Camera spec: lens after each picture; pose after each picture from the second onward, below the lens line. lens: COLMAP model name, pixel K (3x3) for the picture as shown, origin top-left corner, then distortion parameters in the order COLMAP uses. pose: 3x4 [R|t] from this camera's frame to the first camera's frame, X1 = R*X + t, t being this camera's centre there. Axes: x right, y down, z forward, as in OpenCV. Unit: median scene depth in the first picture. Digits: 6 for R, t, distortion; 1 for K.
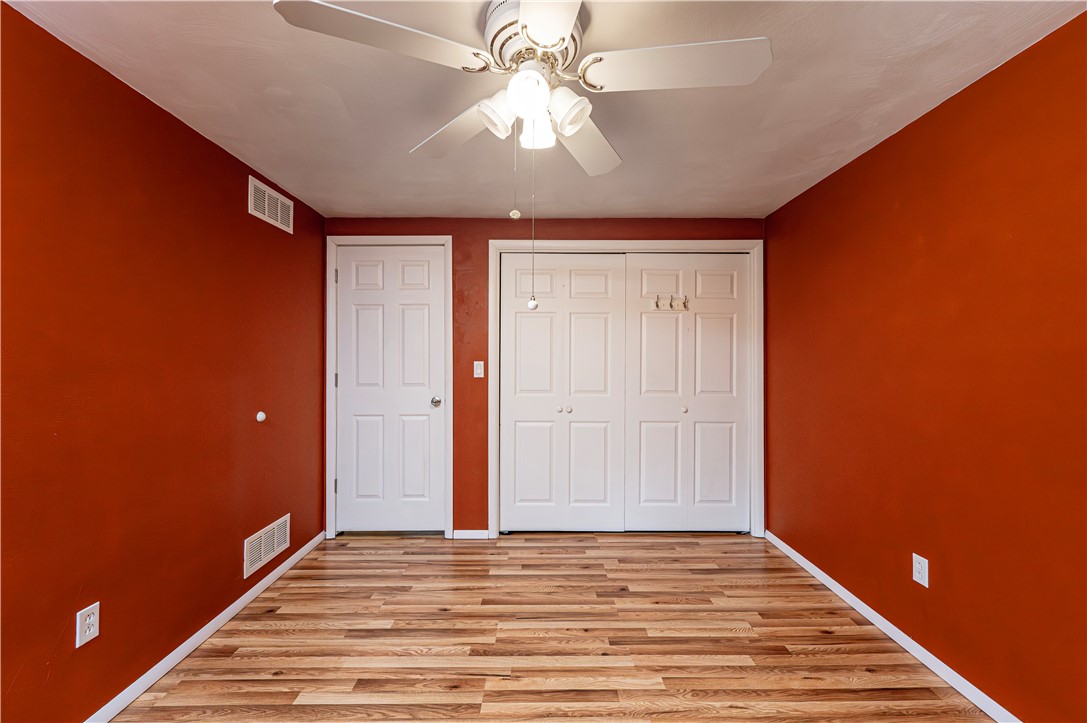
lens RADIAL K [[436.8, 0, 541.7], [0, 436.8, 355.2], [0, 0, 1]] dist [0.000477, -0.000292]
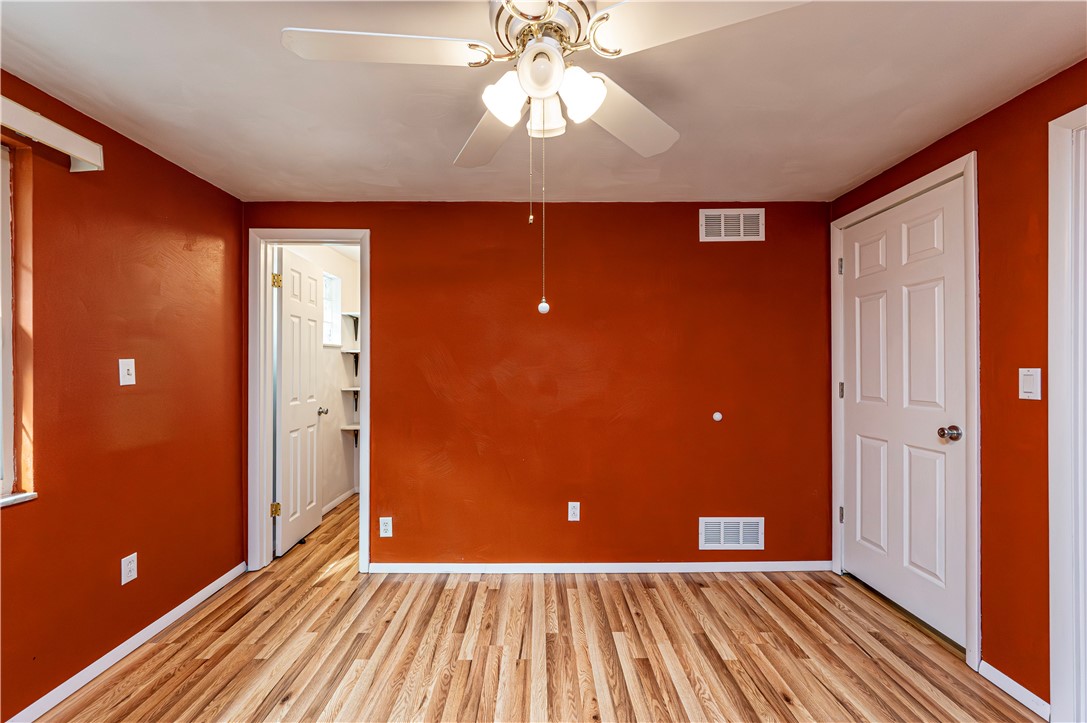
lens RADIAL K [[436.8, 0, 532.9], [0, 436.8, 368.8], [0, 0, 1]] dist [0.000477, -0.000292]
pose [[-0.010535, 0.003886, -0.999937, 0.514122], [0.012924, 0.999909, 0.003750, 0.007066], [0.999861, -0.012884, -0.010585, 0.559694]]
